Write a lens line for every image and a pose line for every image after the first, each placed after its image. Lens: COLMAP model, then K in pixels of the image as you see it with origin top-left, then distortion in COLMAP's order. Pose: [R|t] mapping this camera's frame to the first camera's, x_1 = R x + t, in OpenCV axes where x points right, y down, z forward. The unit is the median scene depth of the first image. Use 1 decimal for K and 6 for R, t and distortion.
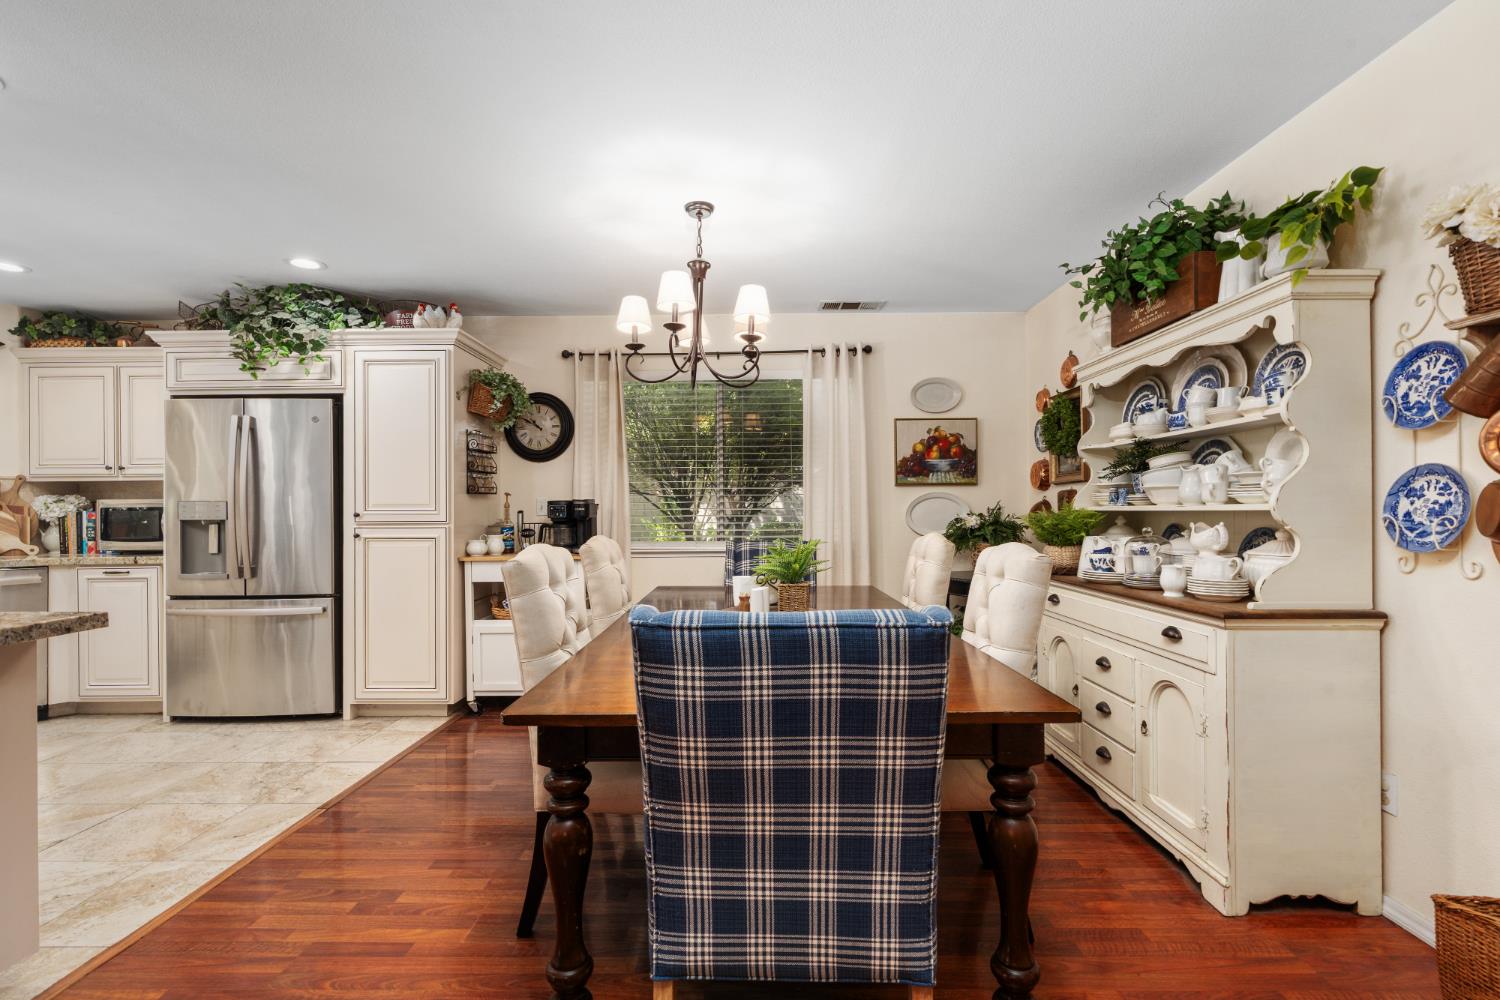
lens RADIAL K [[693.8, 0, 750.3], [0, 693.8, 507.1], [0, 0, 1]] dist [-0.000266, 0.000306]
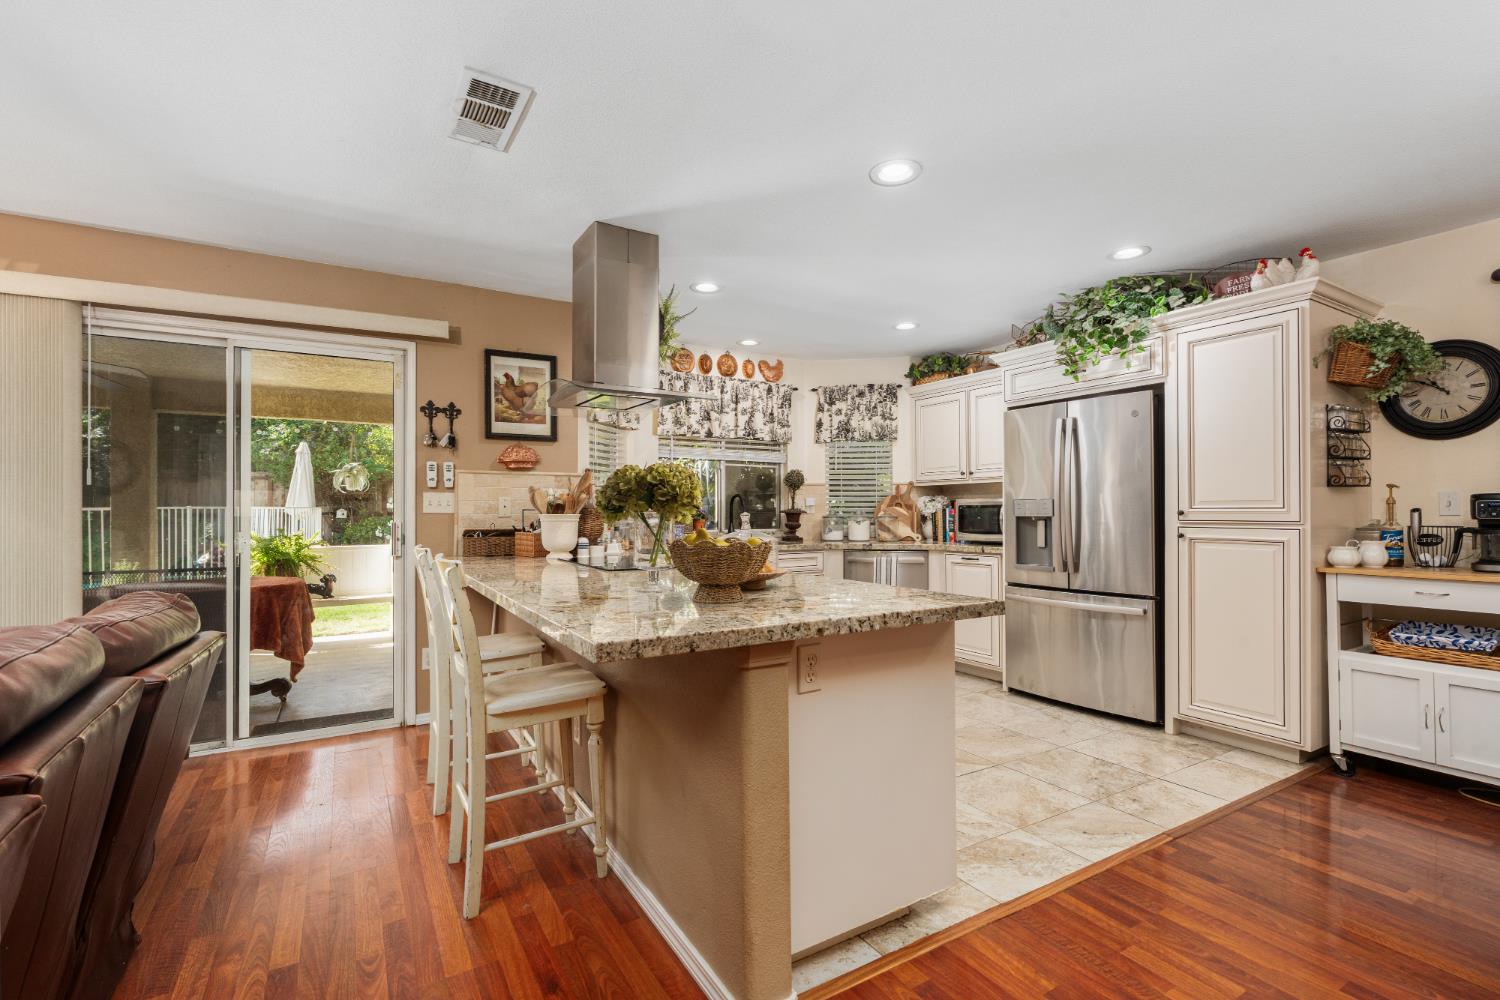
lens RADIAL K [[682.4, 0, 747.8], [0, 682.4, 503.7], [0, 0, 1]] dist [-0.001204, 0.000236]
pose [[0.522045, -0.004288, -0.852907, -0.097938], [0.002861, 0.999991, -0.003276, 0.000659], [0.852913, -0.000730, 0.522053, 0.044088]]
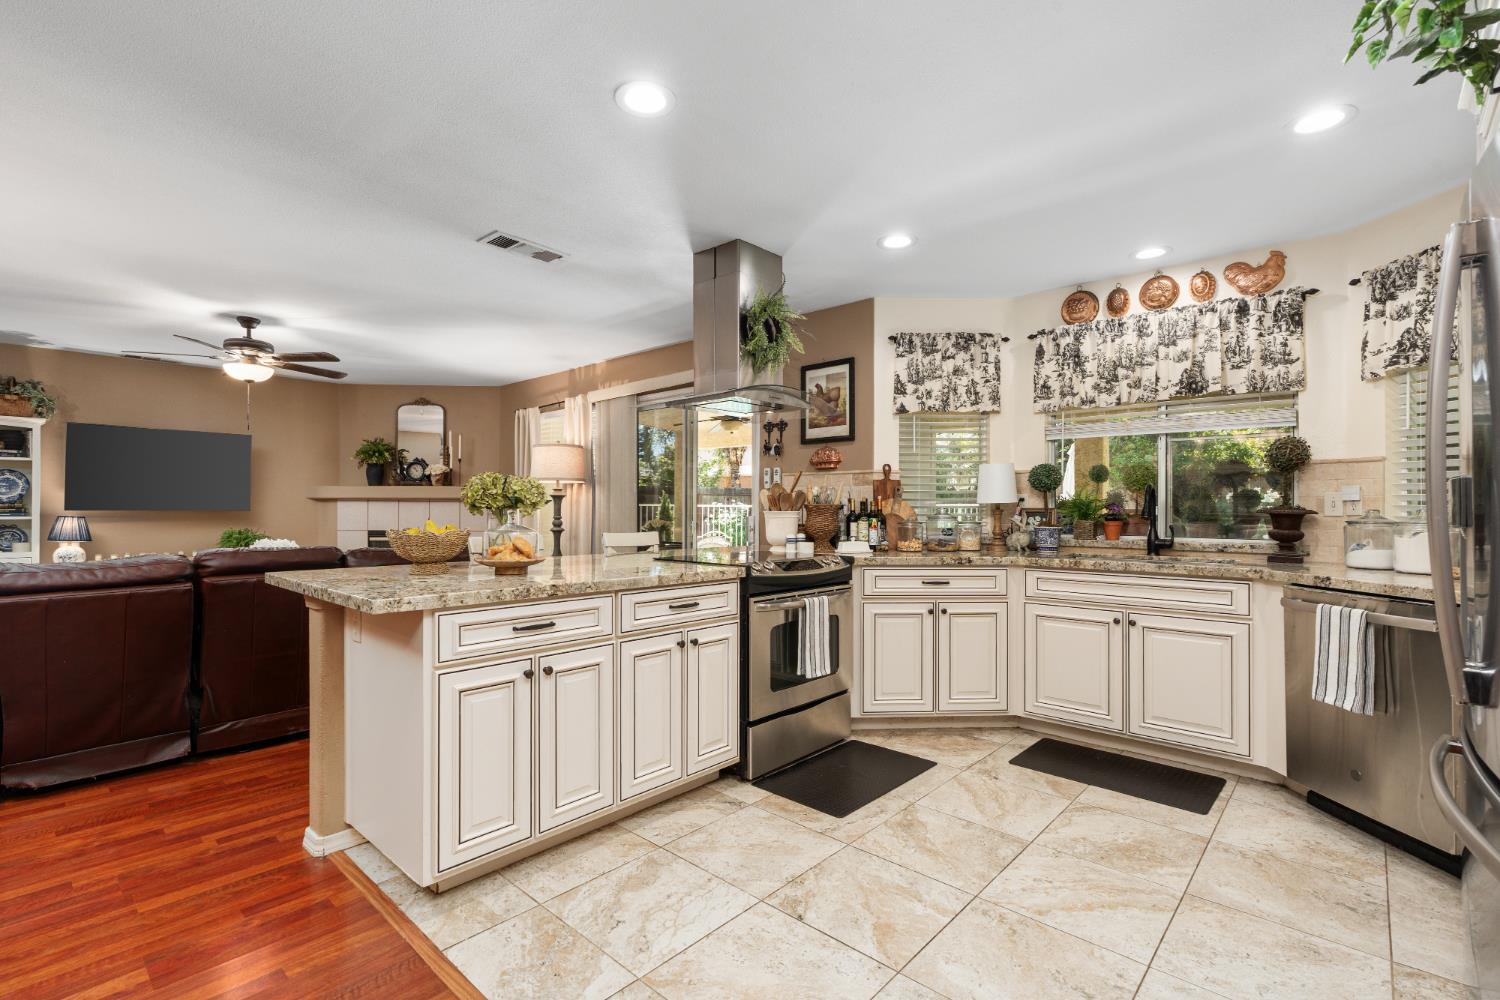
lens RADIAL K [[682.4, 0, 747.8], [0, 682.4, 503.7], [0, 0, 1]] dist [-0.001204, 0.000236]
pose [[-0.666970, -0.000604, -0.745084, -0.235899], [0.004421, 0.999979, -0.004768, 0.004874], [0.745071, -0.006475, -0.666953, 0.941815]]
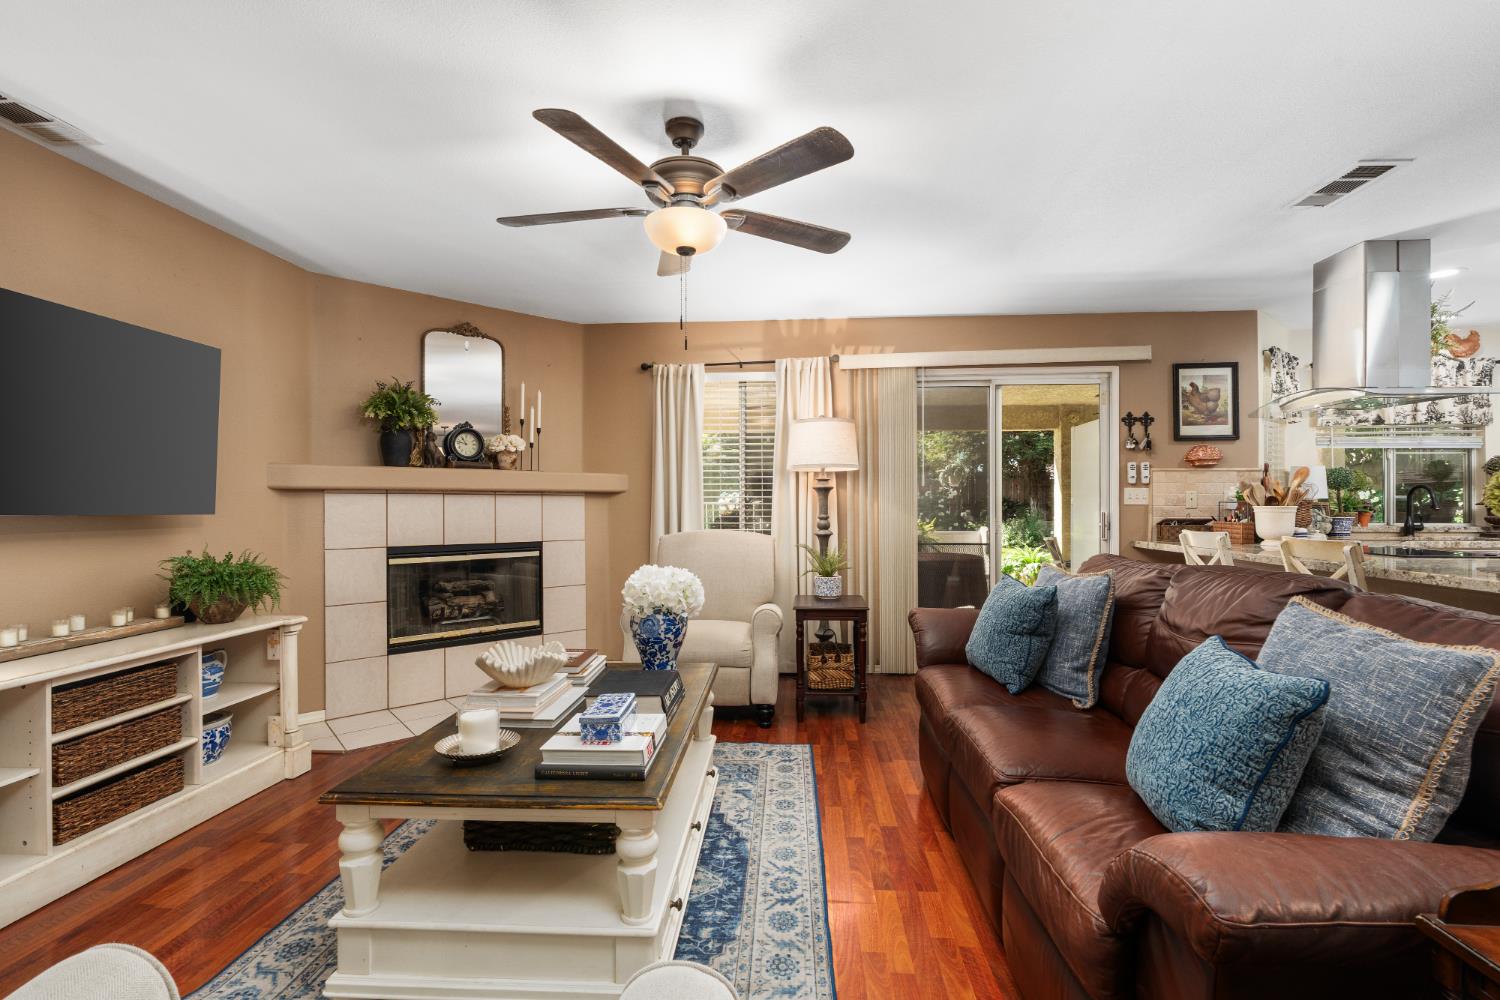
lens RADIAL K [[678.6, 0, 749.9], [0, 678.6, 507.2], [0, 0, 1]] dist [-0.001127, 0.001419]
pose [[-0.058732, 0.011628, -0.998206, 0.051605], [0.007024, 0.999912, 0.011234, -0.004073], [0.998249, -0.006352, -0.058808, -0.422846]]
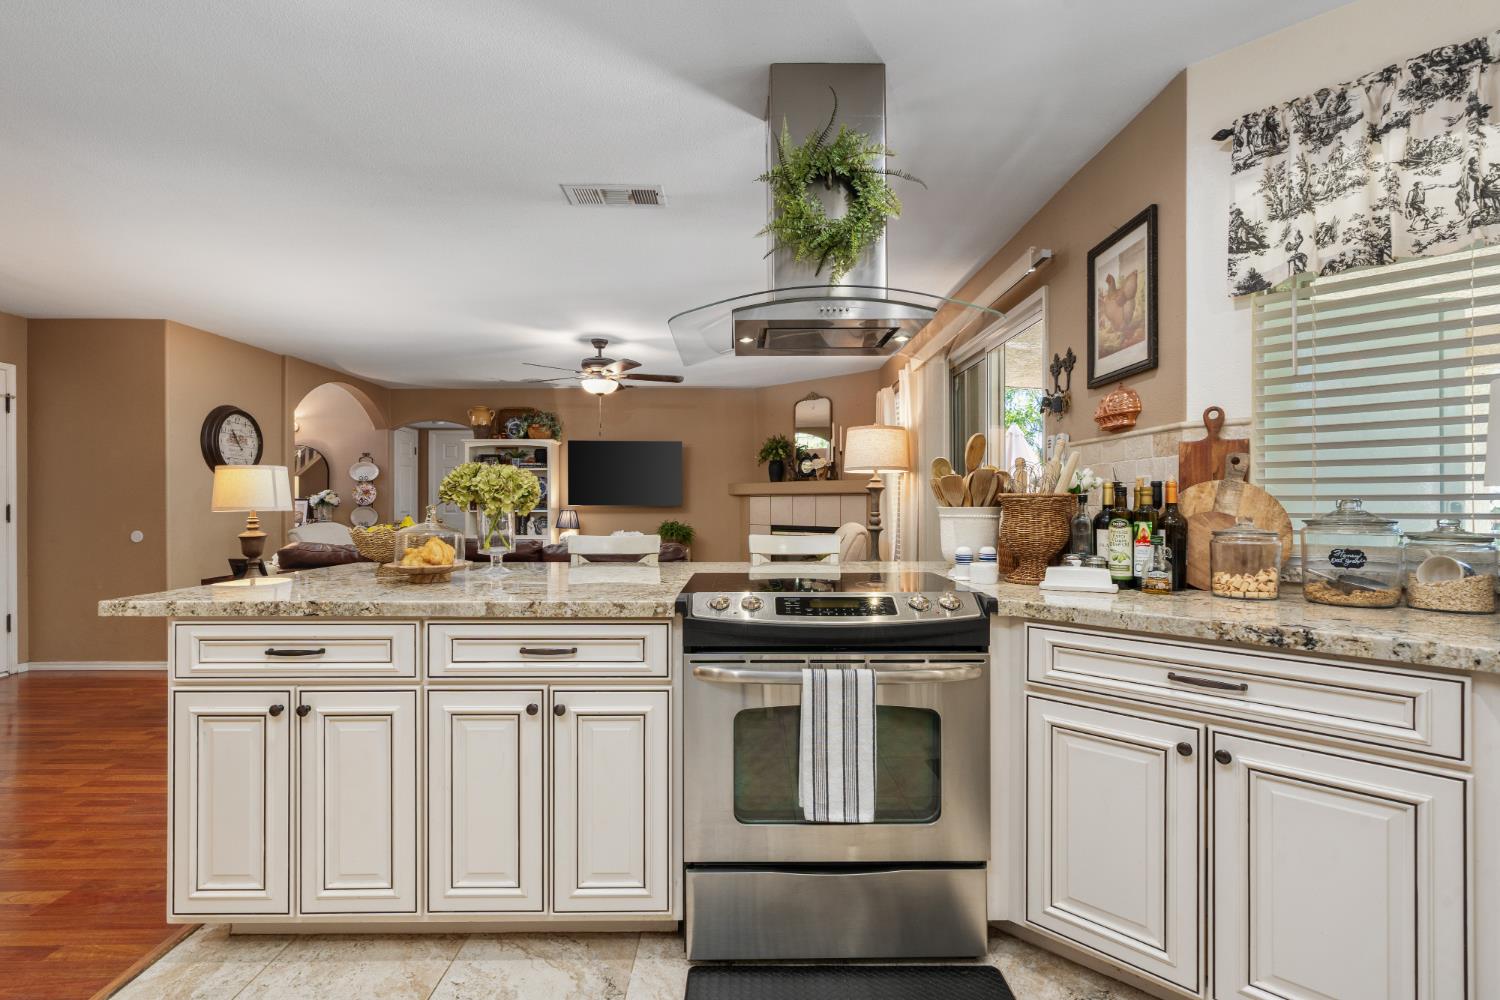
lens RADIAL K [[682.4, 0, 747.8], [0, 682.4, 503.7], [0, 0, 1]] dist [-0.001204, 0.000236]
pose [[-0.999763, 0.006753, -0.020707, -0.815801], [0.006810, 0.999973, -0.002678, 0.008857], [0.020688, -0.002818, -0.999782, 0.889012]]
